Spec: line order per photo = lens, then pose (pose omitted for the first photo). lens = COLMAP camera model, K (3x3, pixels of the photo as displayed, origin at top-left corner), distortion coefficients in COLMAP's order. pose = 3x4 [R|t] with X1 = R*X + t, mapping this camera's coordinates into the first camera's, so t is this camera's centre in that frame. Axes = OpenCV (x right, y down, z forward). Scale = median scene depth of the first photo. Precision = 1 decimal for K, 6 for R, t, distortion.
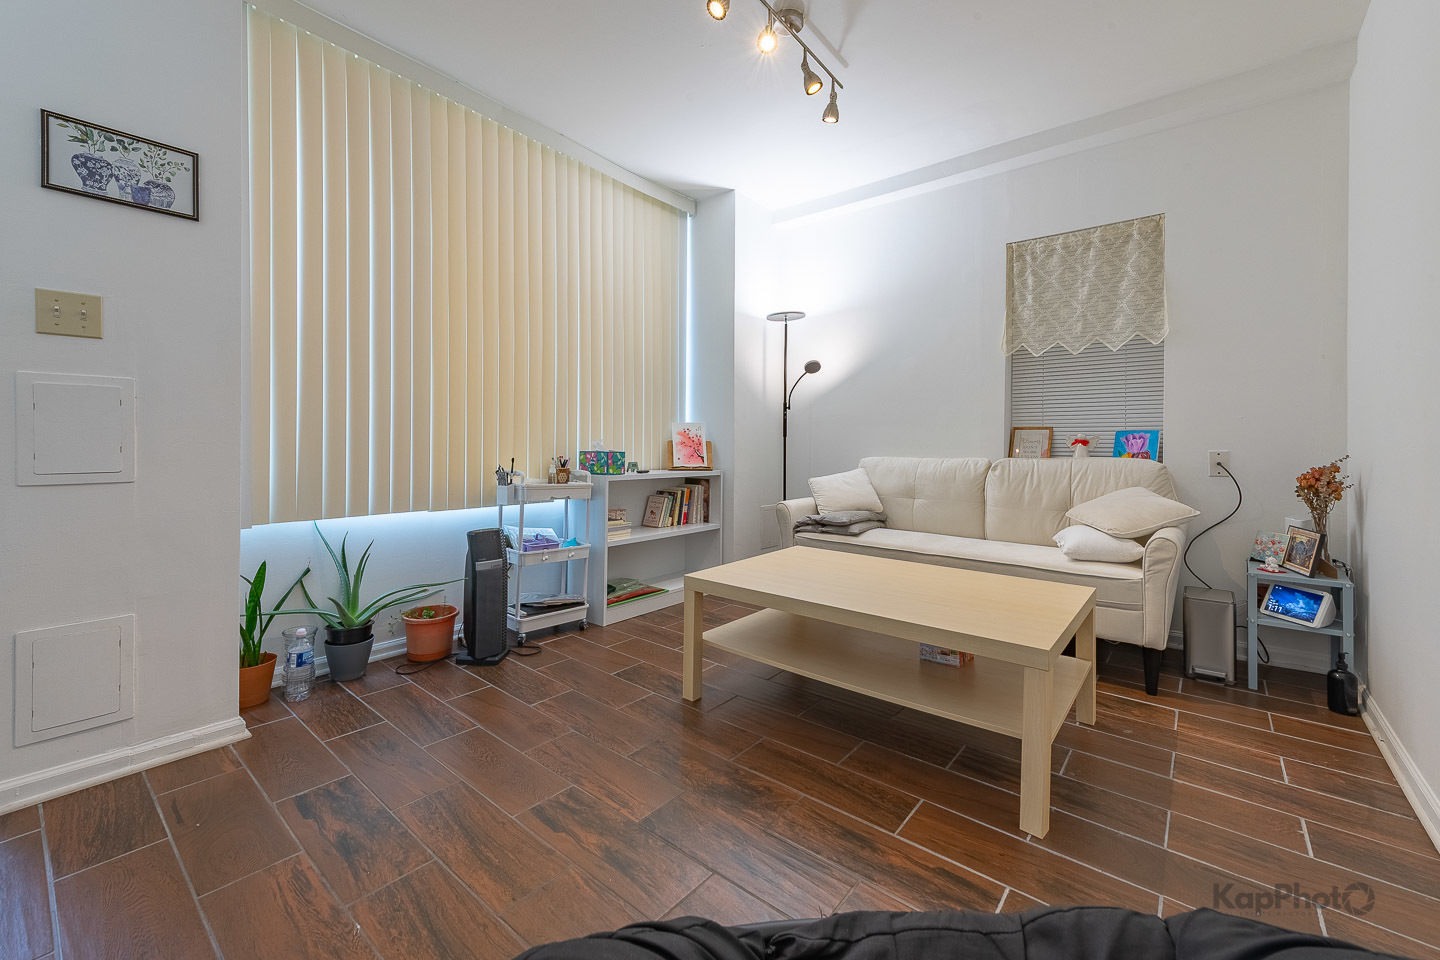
lens RADIAL K [[601.3, 0, 723.0], [0, 601.3, 441.1], [0, 0, 1]] dist [0.017342, -0.000360]
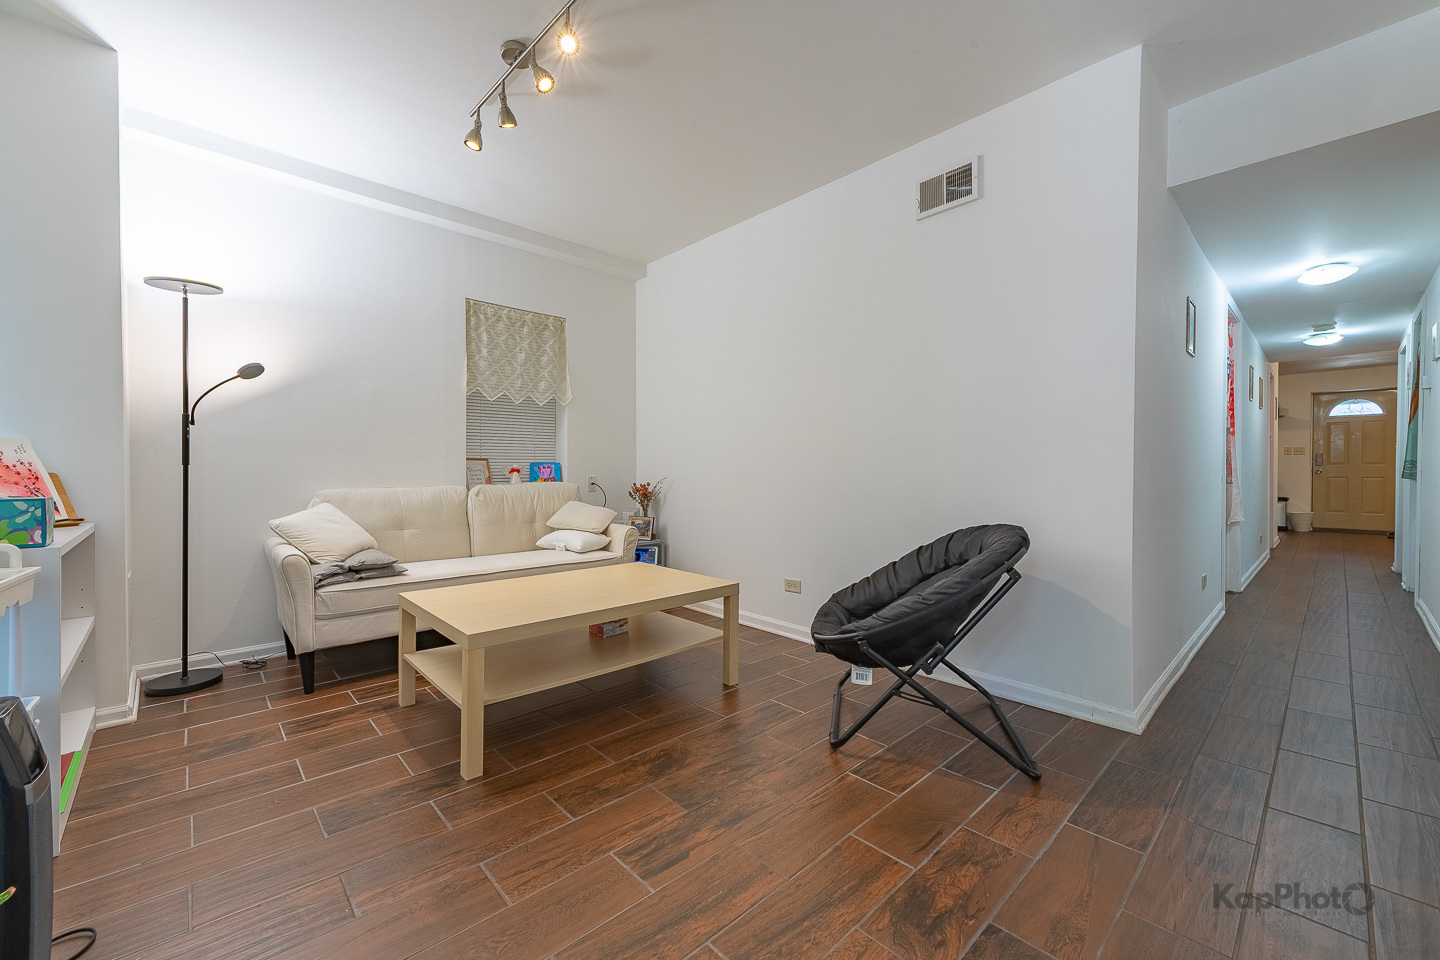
lens RADIAL K [[575.6, 0, 740.5], [0, 575.6, 467.3], [0, 0, 1]] dist [0.016131, -0.000294]
pose [[0.097537, 0.000503, 0.995232, -0.606207], [0.001730, 0.999998, -0.000675, -0.004239], [-0.995230, 0.001788, 0.097536, 0.400308]]
